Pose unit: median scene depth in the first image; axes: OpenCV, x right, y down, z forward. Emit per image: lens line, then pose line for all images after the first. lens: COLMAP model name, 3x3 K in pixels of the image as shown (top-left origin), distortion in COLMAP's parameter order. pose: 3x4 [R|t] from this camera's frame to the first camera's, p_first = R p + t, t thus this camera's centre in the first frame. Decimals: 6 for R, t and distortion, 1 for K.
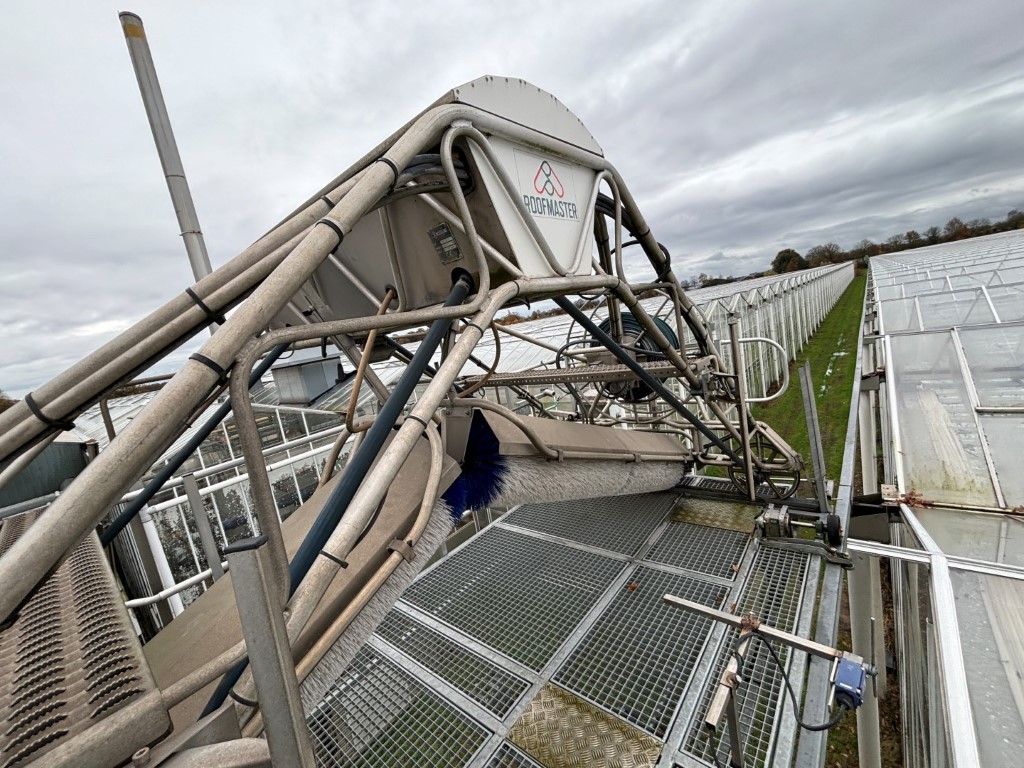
lens RADIAL K [[413.6, 0, 509.3], [0, 413.6, 383.7], [0, 0, 1]] dist [-0.001275, 0.000247]
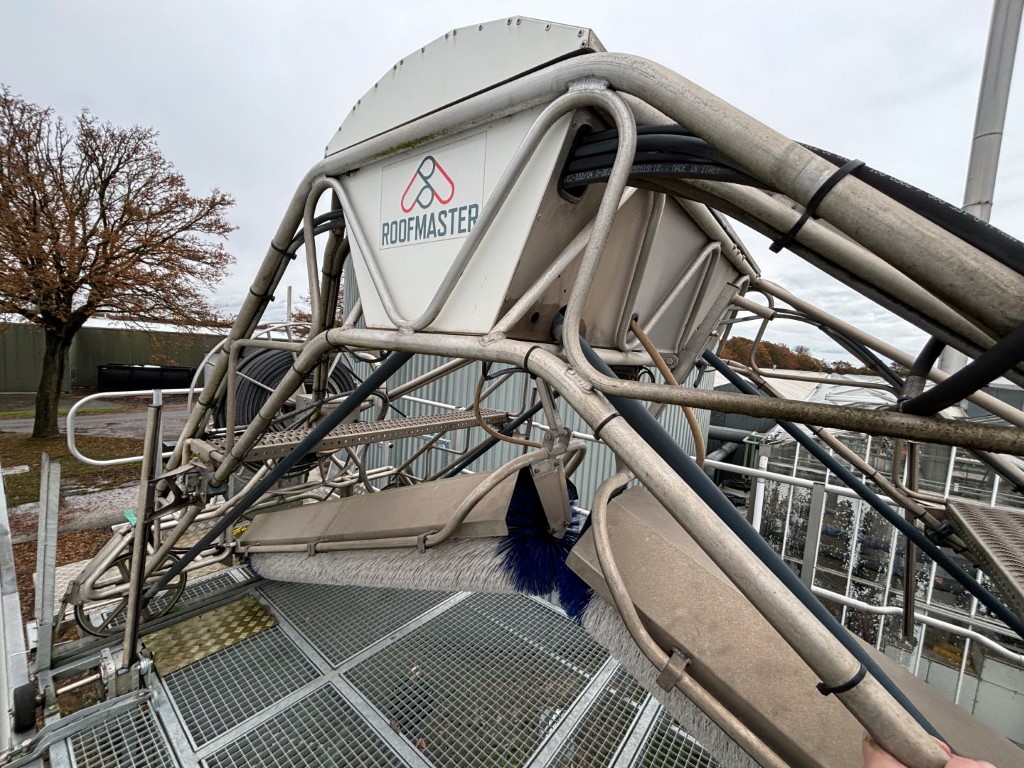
lens RADIAL K [[412.3, 0, 510.6], [0, 412.3, 382.3], [0, 0, 1]] dist [0.000962, -0.000005]
pose [[0.032164, 0.266545, -0.963286, 0.348750], [-0.223452, 0.941307, 0.253002, -0.167878], [0.974184, 0.207111, 0.089836, 0.485762]]
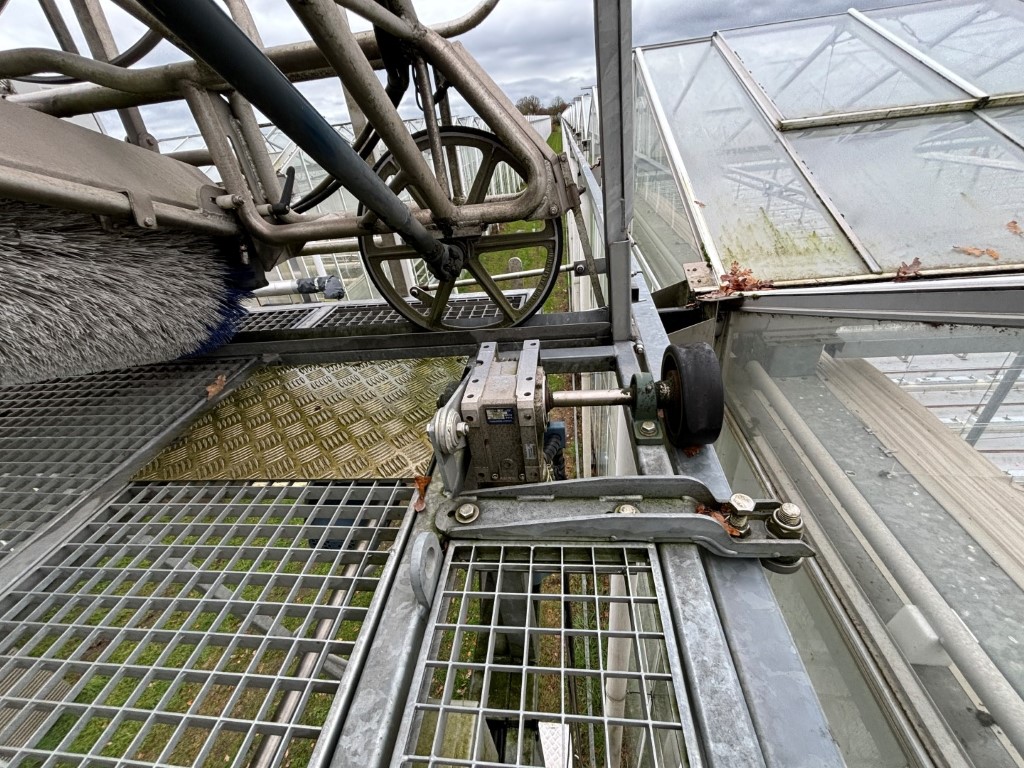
lens RADIAL K [[413.6, 0, 509.3], [0, 413.6, 383.7], [0, 0, 1]] dist [-0.001275, 0.000247]
pose [[0.825150, -0.222716, 0.519159, 0.513250], [0.039318, 0.939417, 0.340513, 0.231264], [-0.563544, -0.260562, 0.783916, 0.795705]]
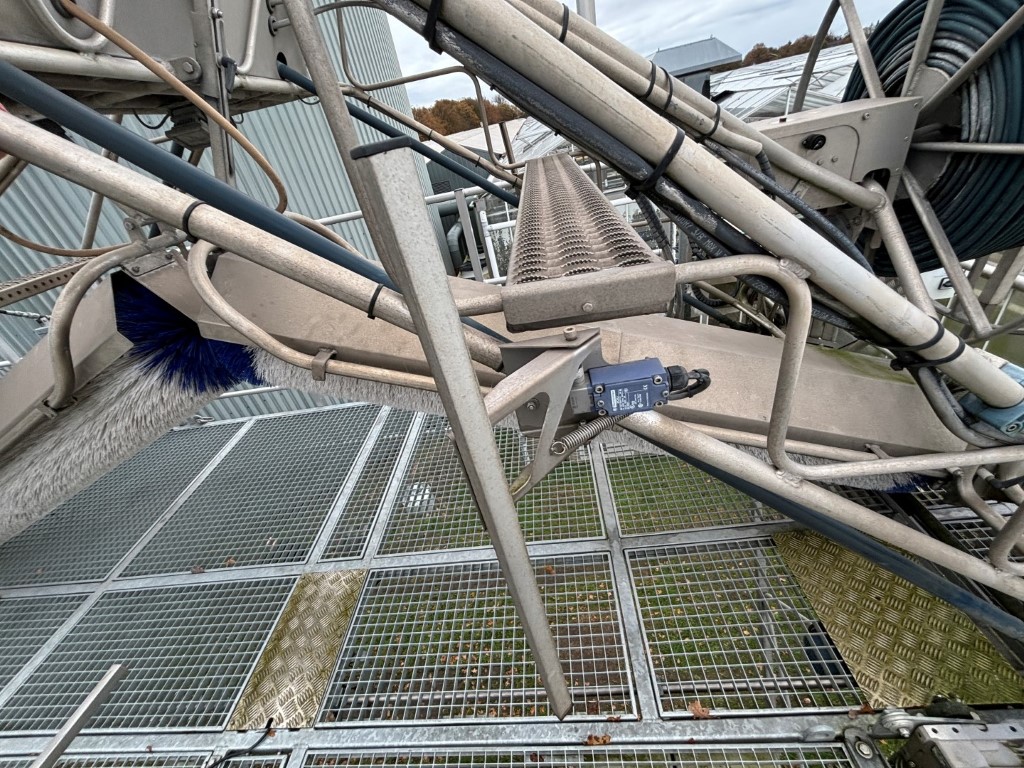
lens RADIAL K [[413.6, 0, 509.3], [0, 413.6, 383.7], [0, 0, 1]] dist [-0.001275, 0.000247]
pose [[0.634077, 0.464617, -0.618124, 0.463689], [-0.031974, 0.814434, 0.579374, -0.104503], [0.772609, -0.347604, 0.531270, 0.626135]]
